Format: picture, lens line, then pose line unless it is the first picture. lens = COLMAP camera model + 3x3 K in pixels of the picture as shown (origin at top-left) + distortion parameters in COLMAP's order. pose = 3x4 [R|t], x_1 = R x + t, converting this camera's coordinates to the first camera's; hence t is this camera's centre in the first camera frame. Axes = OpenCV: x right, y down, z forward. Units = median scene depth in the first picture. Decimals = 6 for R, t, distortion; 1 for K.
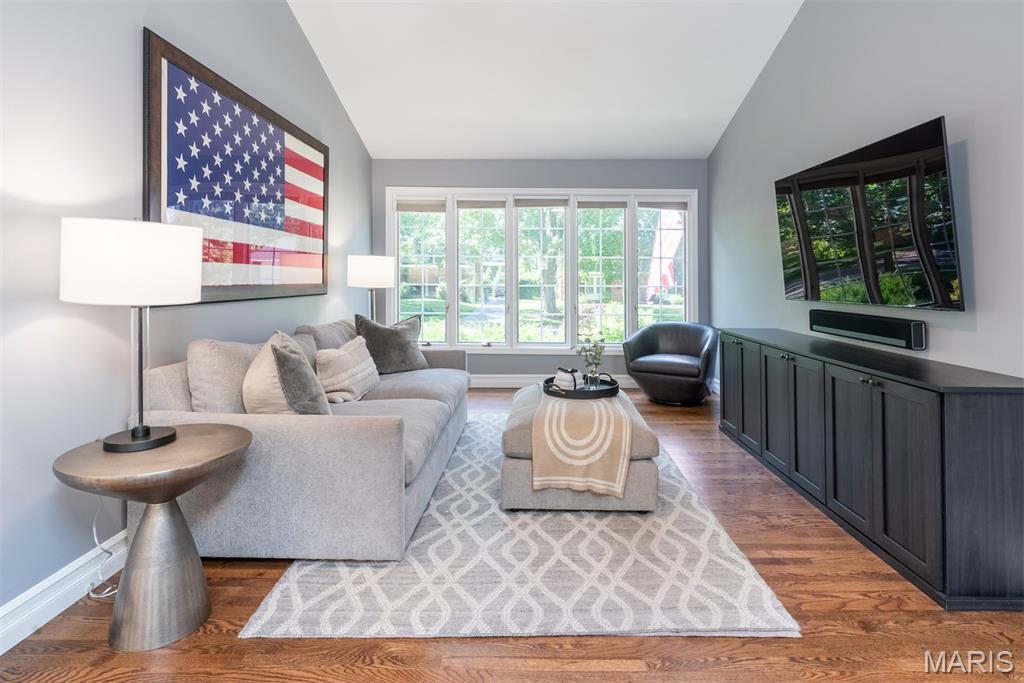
lens RADIAL K [[521.0, 0, 513.2], [0, 521.0, 256.5], [0, 0, 1]] dist [0.000964, -0.000275]
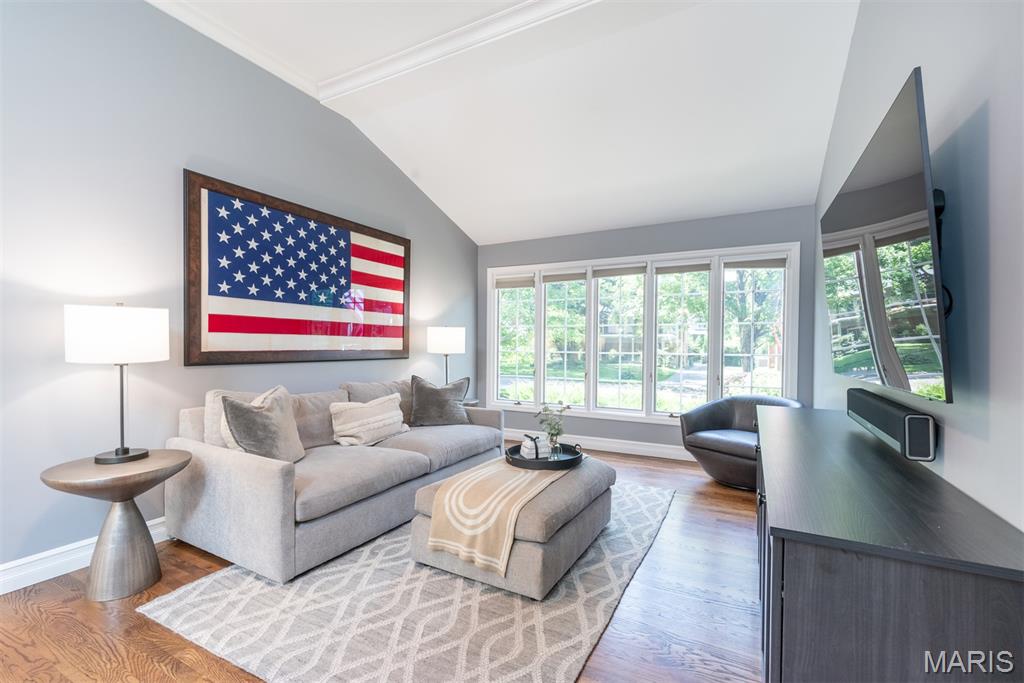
lens RADIAL K [[437.5, 0, 512.0], [0, 437.5, 341.5], [0, 0, 1]] dist [-0.000043, 0.000257]
pose [[0.887017, -0.003222, -0.461726, 0.571035], [0.017839, 0.999468, 0.027297, 0.012789], [0.461392, -0.032450, 0.886603, 0.305840]]
